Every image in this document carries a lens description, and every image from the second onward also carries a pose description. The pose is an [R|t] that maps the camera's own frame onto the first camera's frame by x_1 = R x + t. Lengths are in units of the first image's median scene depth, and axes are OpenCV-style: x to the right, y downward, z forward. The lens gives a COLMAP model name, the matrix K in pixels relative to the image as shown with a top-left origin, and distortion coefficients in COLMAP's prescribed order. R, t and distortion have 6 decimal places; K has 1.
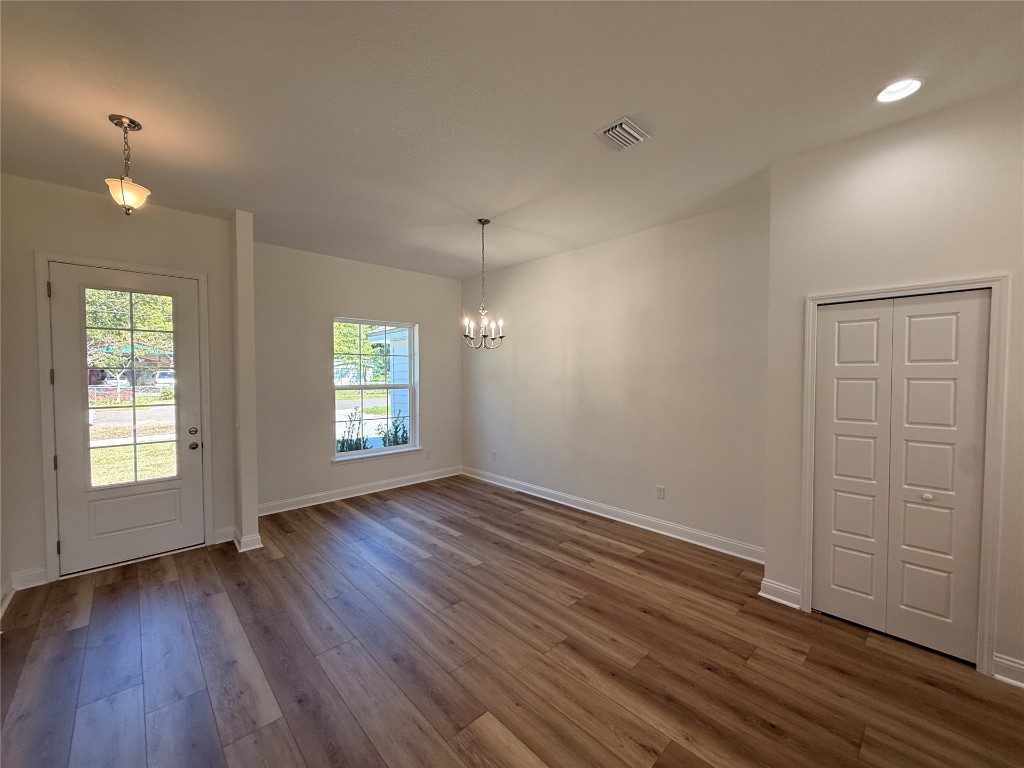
lens RADIAL K [[407.3, 0, 512.0], [0, 407.3, 384.0], [0, 0, 1]] dist [0.001232, -0.000072]
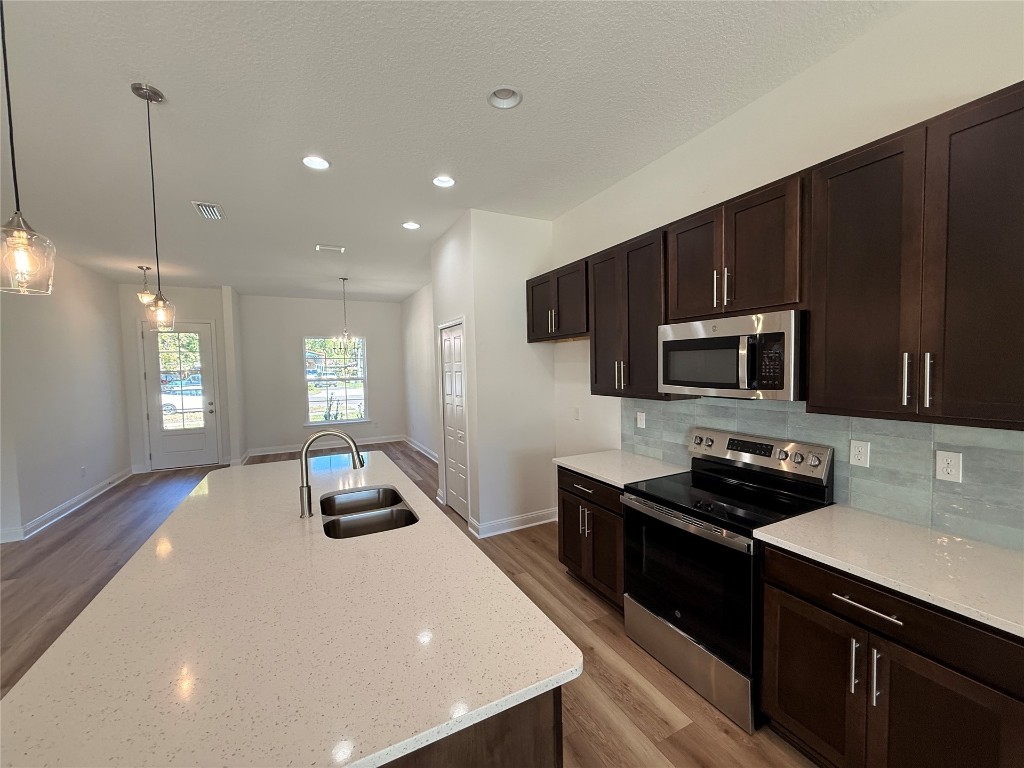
lens RADIAL K [[407.3, 0, 512.0], [0, 407.3, 384.0], [0, 0, 1]] dist [0.001232, -0.000072]
pose [[0.960378, -0.008164, -0.278582, 1.295921], [0.014178, 0.999708, 0.019579, 0.009077], [0.278341, -0.022753, 0.960213, -0.505509]]
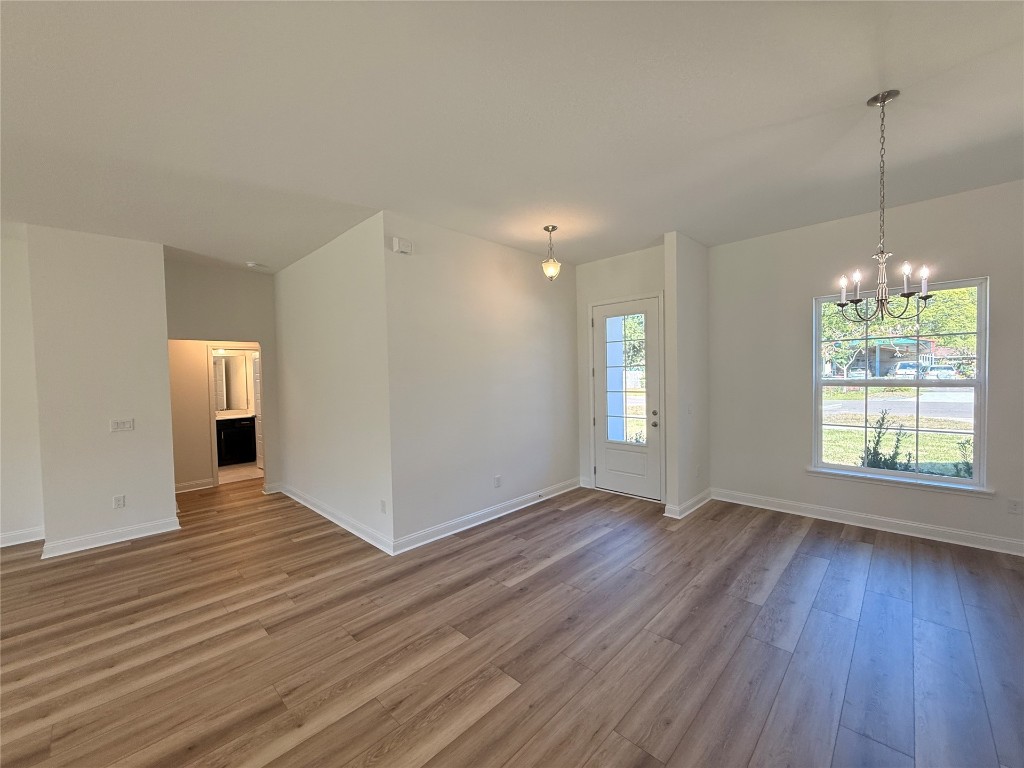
lens RADIAL K [[409.5, 0, 511.0], [0, 409.5, 387.2], [0, 0, 1]] dist [0.003326, 0.000326]
pose [[0.044144, 0.034234, -0.998438, 0.616109], [-0.004152, 0.999410, 0.034084, -0.013107], [0.999017, 0.002641, 0.044260, 0.569495]]
